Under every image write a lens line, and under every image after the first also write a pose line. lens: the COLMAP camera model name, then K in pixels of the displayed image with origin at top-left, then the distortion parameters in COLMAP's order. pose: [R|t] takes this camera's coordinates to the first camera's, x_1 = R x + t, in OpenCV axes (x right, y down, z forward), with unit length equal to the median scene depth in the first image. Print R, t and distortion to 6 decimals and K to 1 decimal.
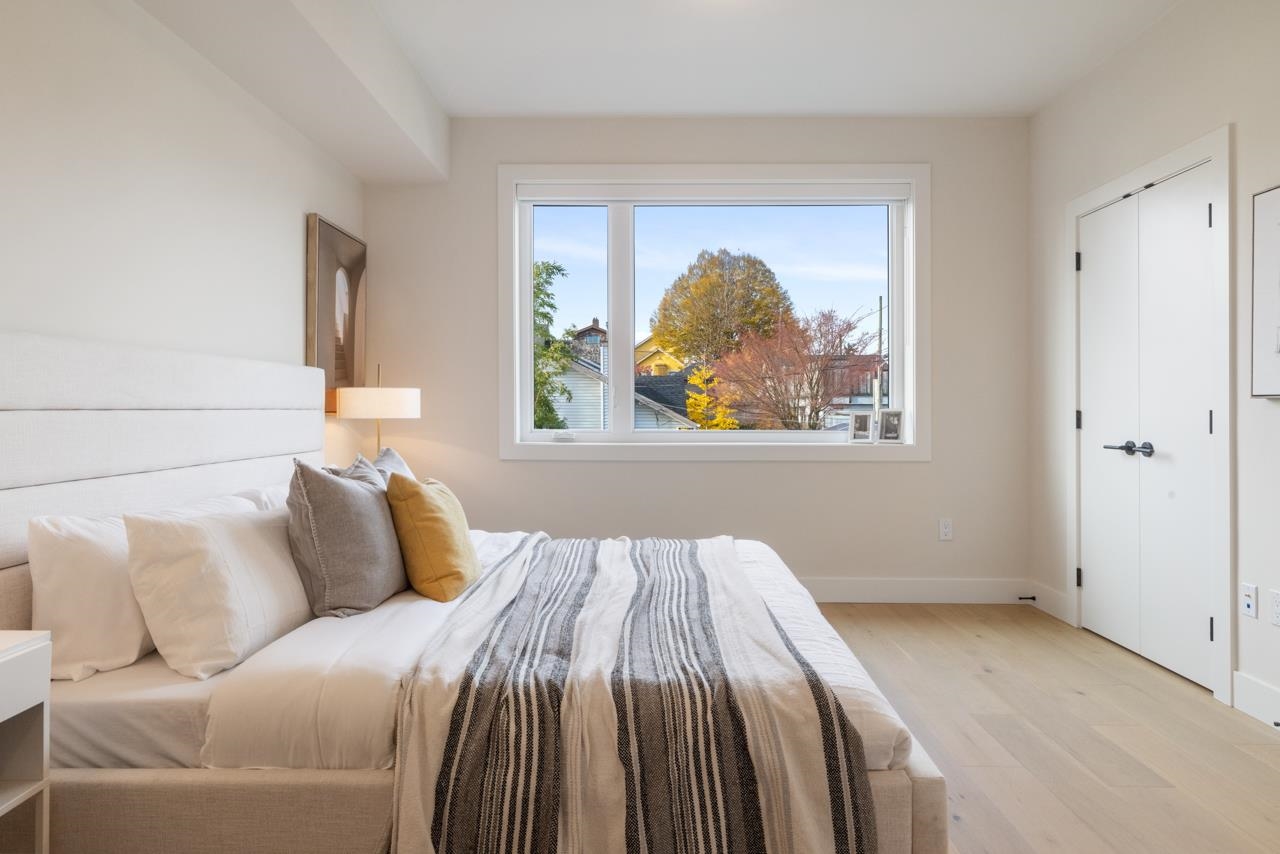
lens RADIAL K [[805.5, 0, 639.7], [0, 805.5, 419.9], [0, 0, 1]] dist [0.001959, 0.000046]
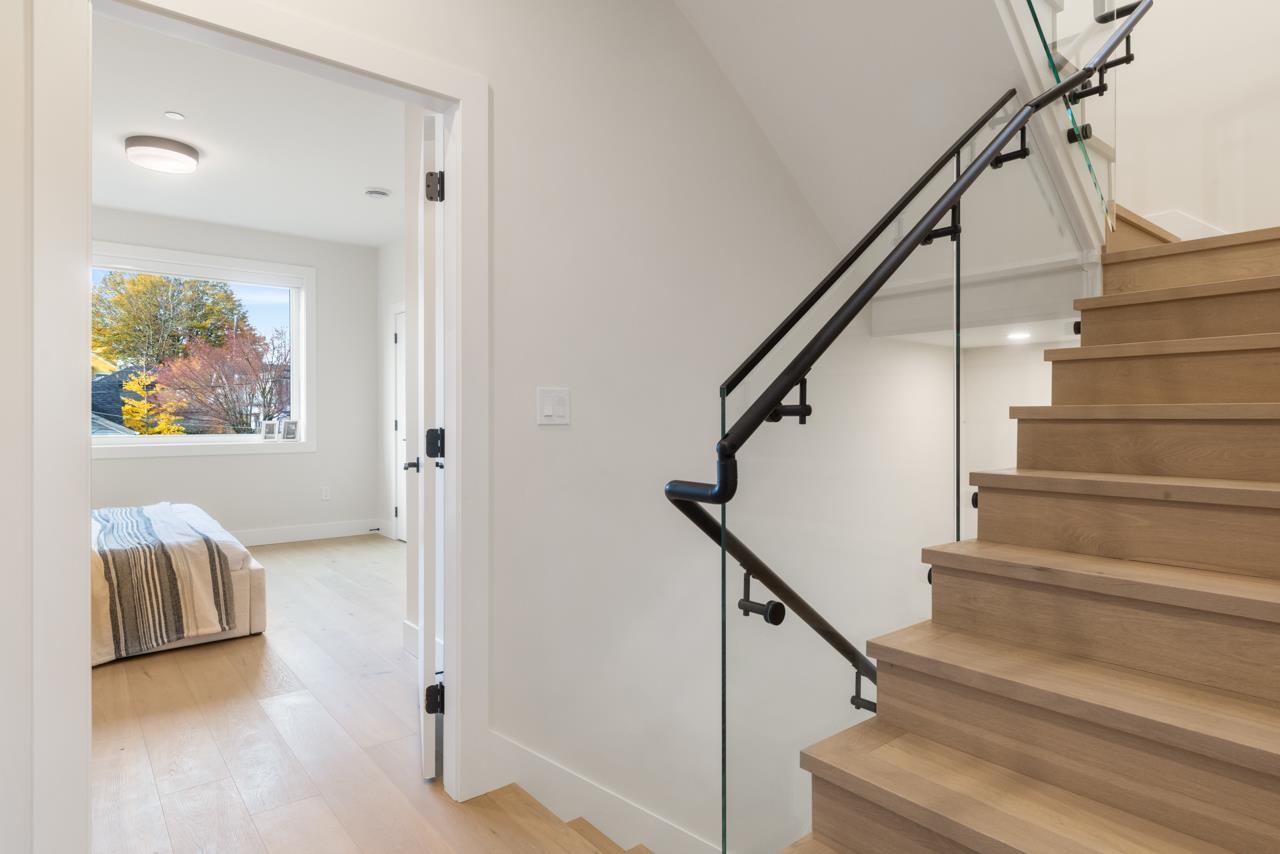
lens RADIAL K [[720.9, 0, 640.1], [0, 720.9, 411.9], [0, 0, 1]] dist [-0.000092, 0.000779]
pose [[0.775533, 0.001068, 0.631306, -0.048464], [0.010023, 0.999852, -0.014003, -0.002161], [-0.631227, 0.017188, 0.775407, -0.531092]]
